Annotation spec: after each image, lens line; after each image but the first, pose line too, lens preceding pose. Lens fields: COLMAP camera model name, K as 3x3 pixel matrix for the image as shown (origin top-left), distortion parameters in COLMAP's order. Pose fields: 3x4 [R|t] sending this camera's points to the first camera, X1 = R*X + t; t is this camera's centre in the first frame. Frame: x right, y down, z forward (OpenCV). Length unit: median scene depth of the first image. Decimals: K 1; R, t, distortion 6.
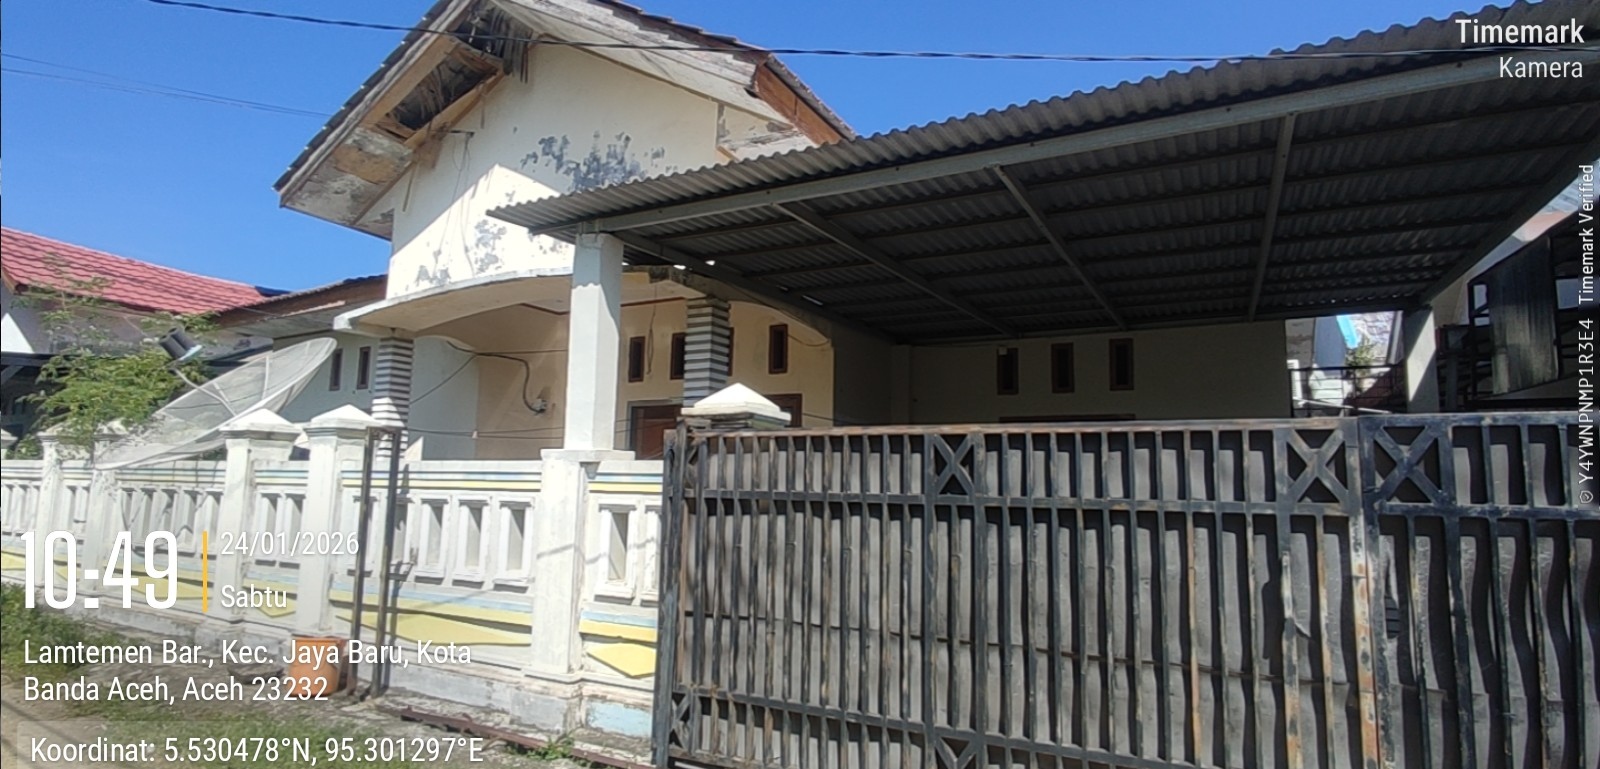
lens RADIAL K [[821.3, 0, 795.1], [0, 821.3, 390.9], [0, 0, 1]] dist [-0.003343, -0.003319]
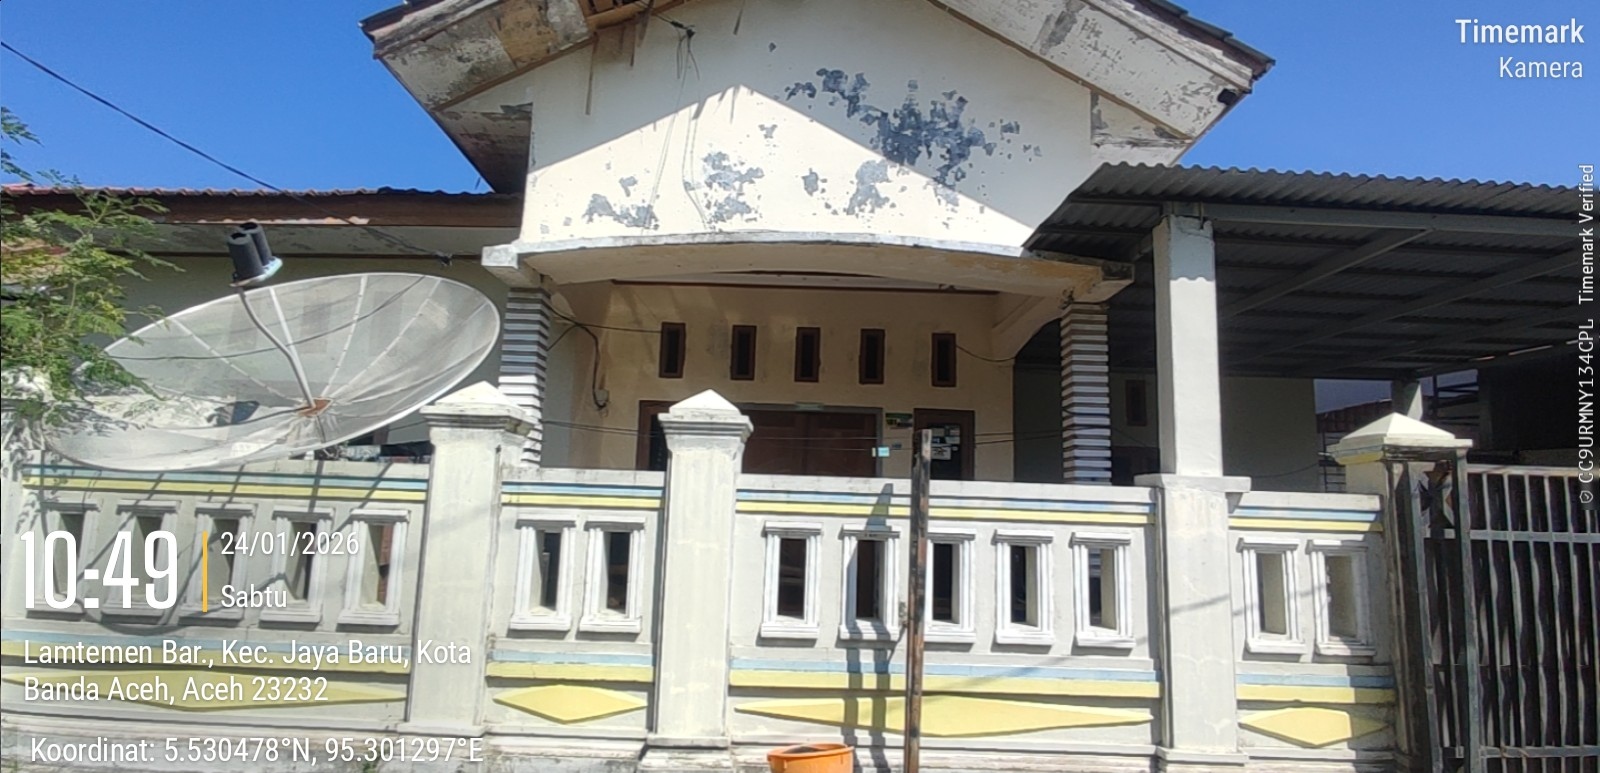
lens RADIAL K [[775.1, 0, 814.4], [0, 775.1, 408.3], [0, 0, 1]] dist [-0.008216, 0.000091]
pose [[0.873371, 0.069089, 0.482131, -0.692793], [-0.074488, 0.997190, -0.007963, 0.027213], [-0.481326, -0.028959, 0.876063, 0.360714]]
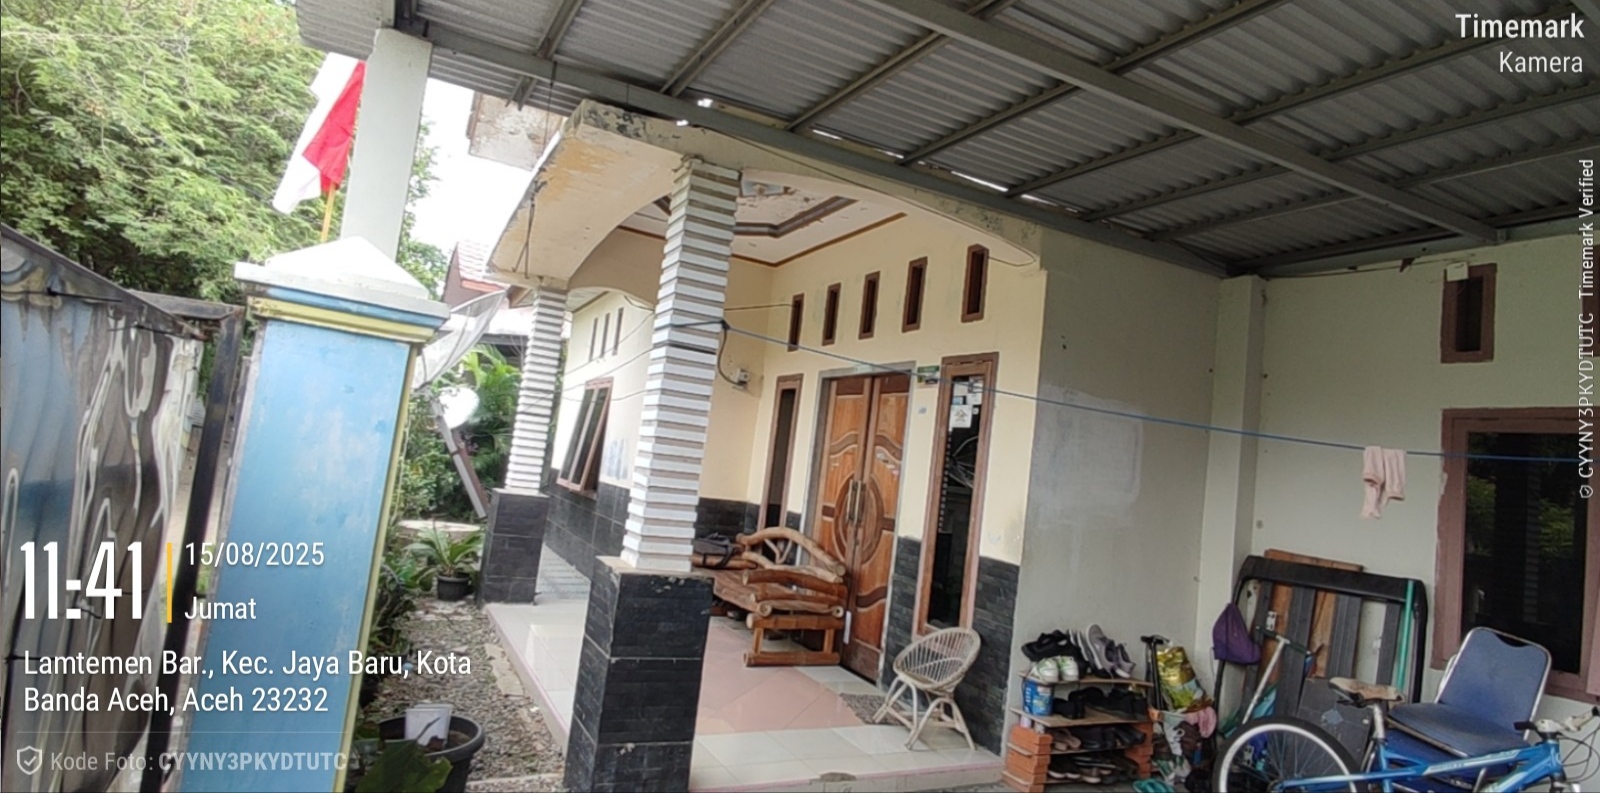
lens RADIAL K [[807.5, 0, 792.9], [0, 807.5, 380.5], [0, 0, 1]] dist [-0.013764, 0.001484]
pose [[0.827504, 0.018148, -0.561167, 0.252760], [-0.032495, 0.999350, -0.015599, 0.045509], [0.560519, 0.031144, 0.827556, 0.512744]]
